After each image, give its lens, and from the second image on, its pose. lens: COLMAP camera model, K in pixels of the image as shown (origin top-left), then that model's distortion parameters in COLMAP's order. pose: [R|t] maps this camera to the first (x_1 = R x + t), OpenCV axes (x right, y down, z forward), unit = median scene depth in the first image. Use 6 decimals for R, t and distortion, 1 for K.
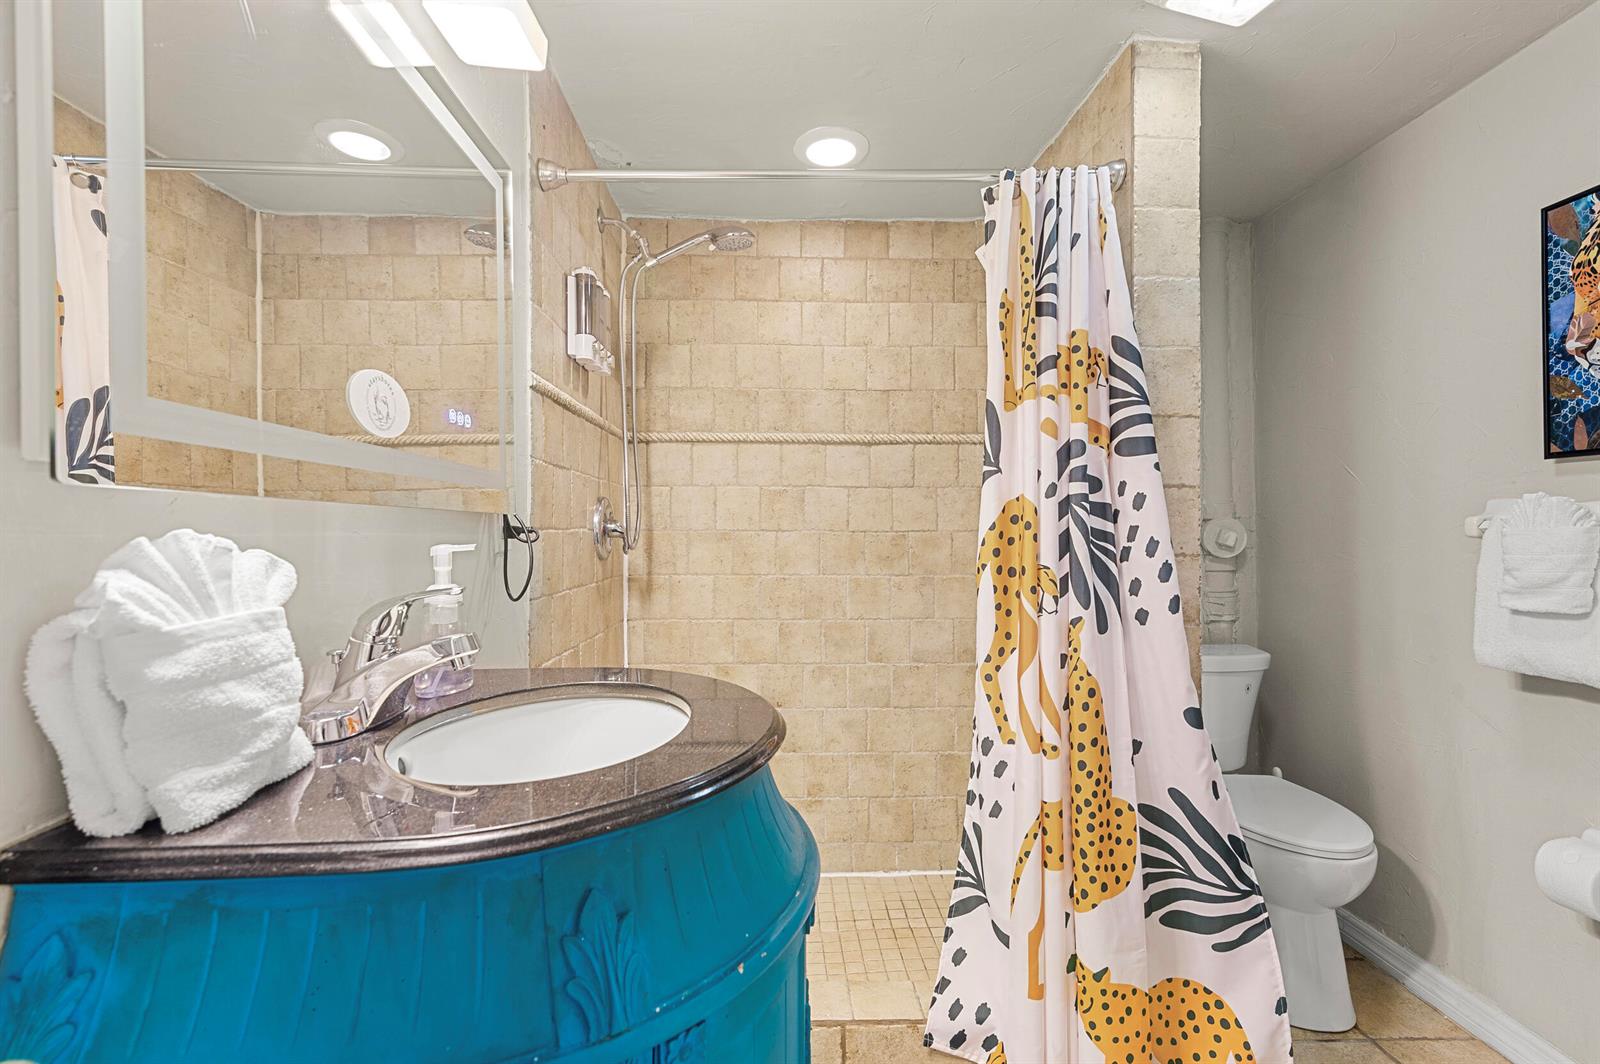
lens RADIAL K [[718.7, 0, 800.0], [0, 718.7, 532.0], [0, 0, 1]] dist [0.019955, -0.000329]
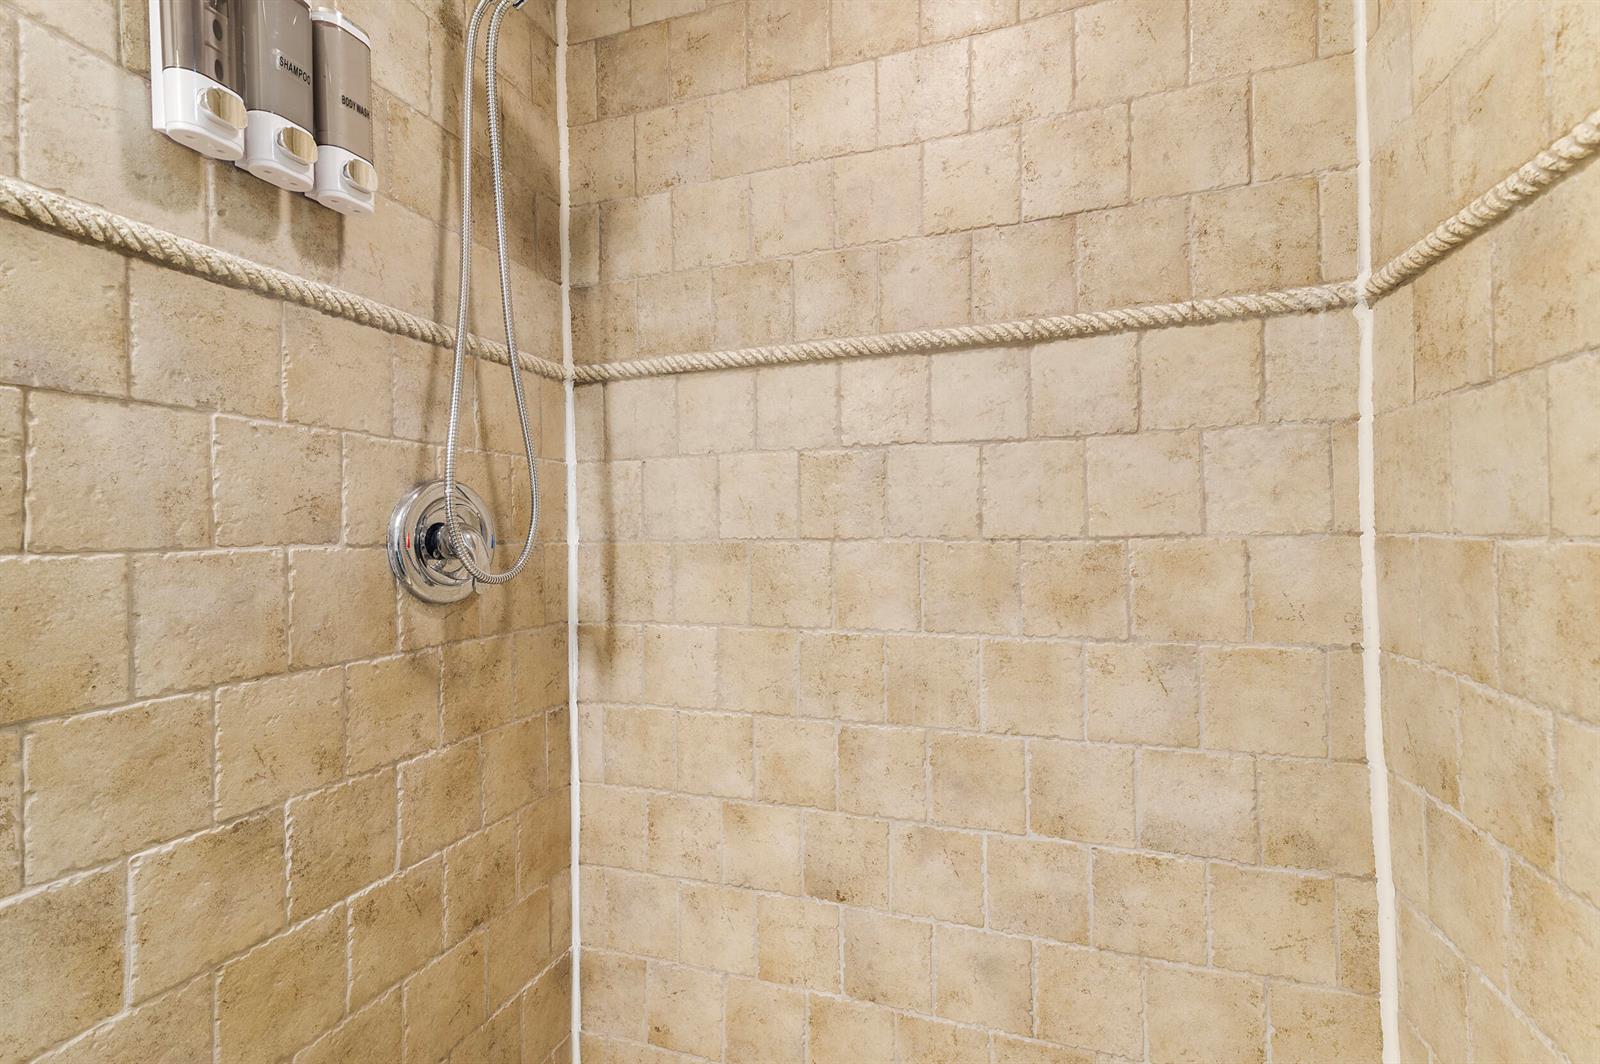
lens RADIAL K [[718.7, 0, 800.0], [0, 718.7, 532.0], [0, 0, 1]] dist [0.019955, -0.000329]
pose [[0.935426, -0.014241, -0.353236, 0.120975], [0.016263, 0.999864, 0.002756, -0.008341], [0.353149, -0.008323, 0.935530, 0.533686]]
